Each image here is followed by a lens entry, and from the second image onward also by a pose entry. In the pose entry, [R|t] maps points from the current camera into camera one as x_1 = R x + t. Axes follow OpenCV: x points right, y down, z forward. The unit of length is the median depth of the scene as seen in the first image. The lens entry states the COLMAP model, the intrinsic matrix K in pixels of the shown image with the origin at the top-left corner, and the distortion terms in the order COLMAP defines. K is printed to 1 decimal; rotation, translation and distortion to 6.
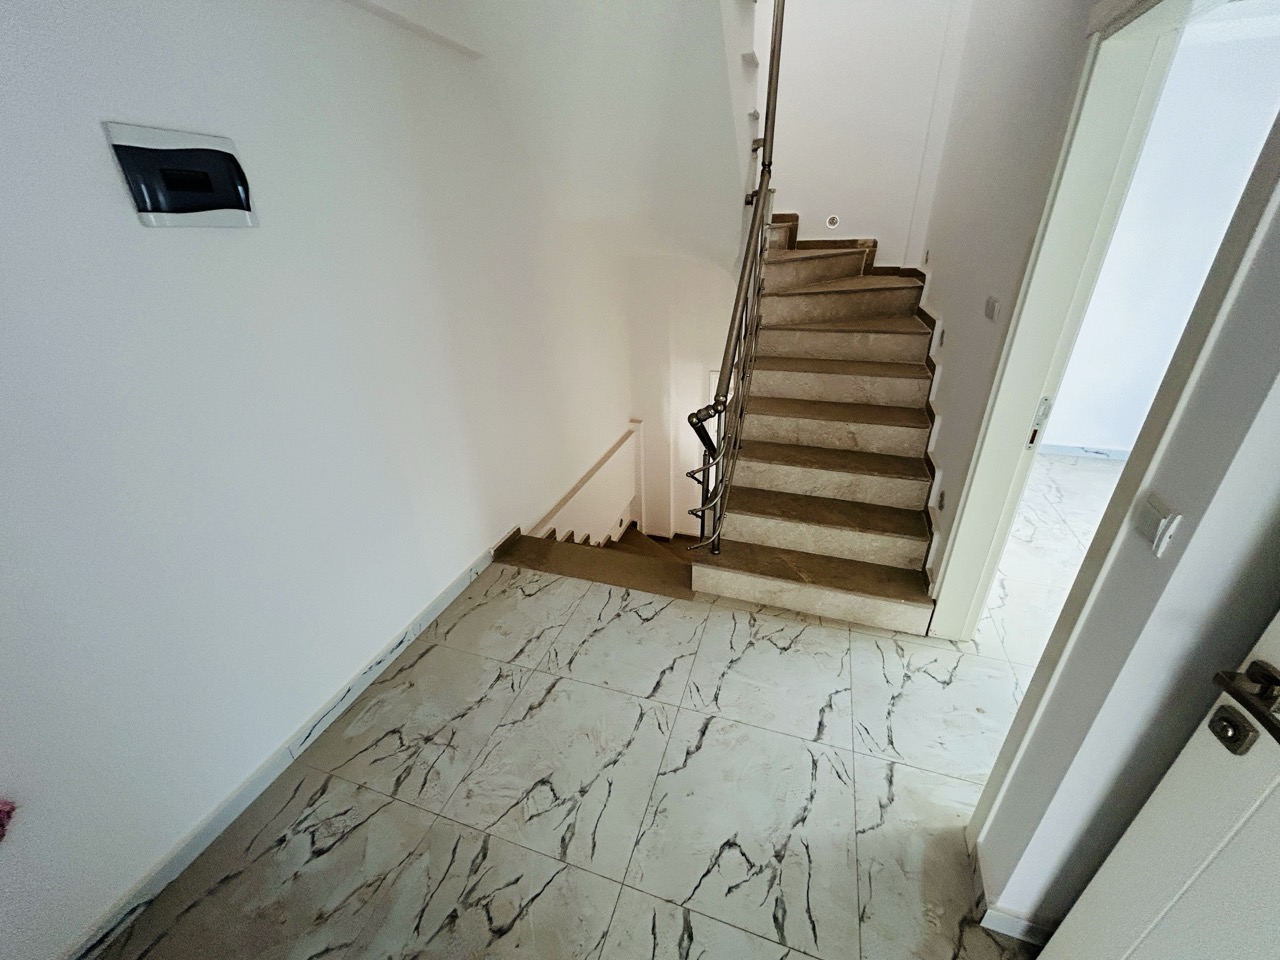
lens RADIAL K [[515.9, 0, 640.0], [0, 515.9, 480.0], [0, 0, 1]] dist [-0.003630, 0.001209]
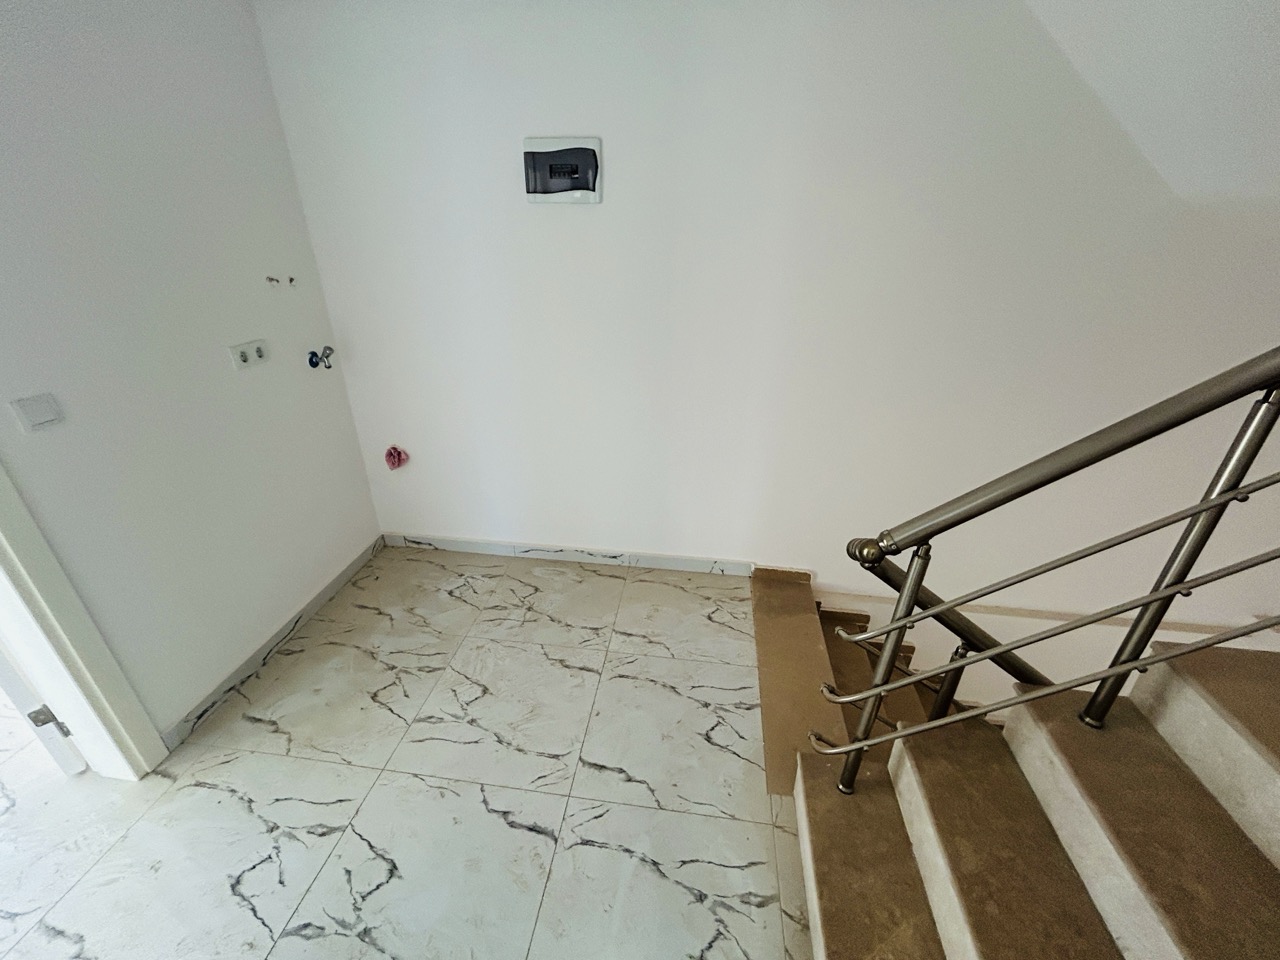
lens RADIAL K [[521.3, 0, 644.1], [0, 521.3, 480.3], [0, 0, 1]] dist [-0.002200, 0.006344]
pose [[0.188432, 0.451577, -0.872107, 0.643223], [-0.446419, 0.830354, 0.333501, -0.328230], [0.874759, 0.326483, 0.358058, 0.701509]]
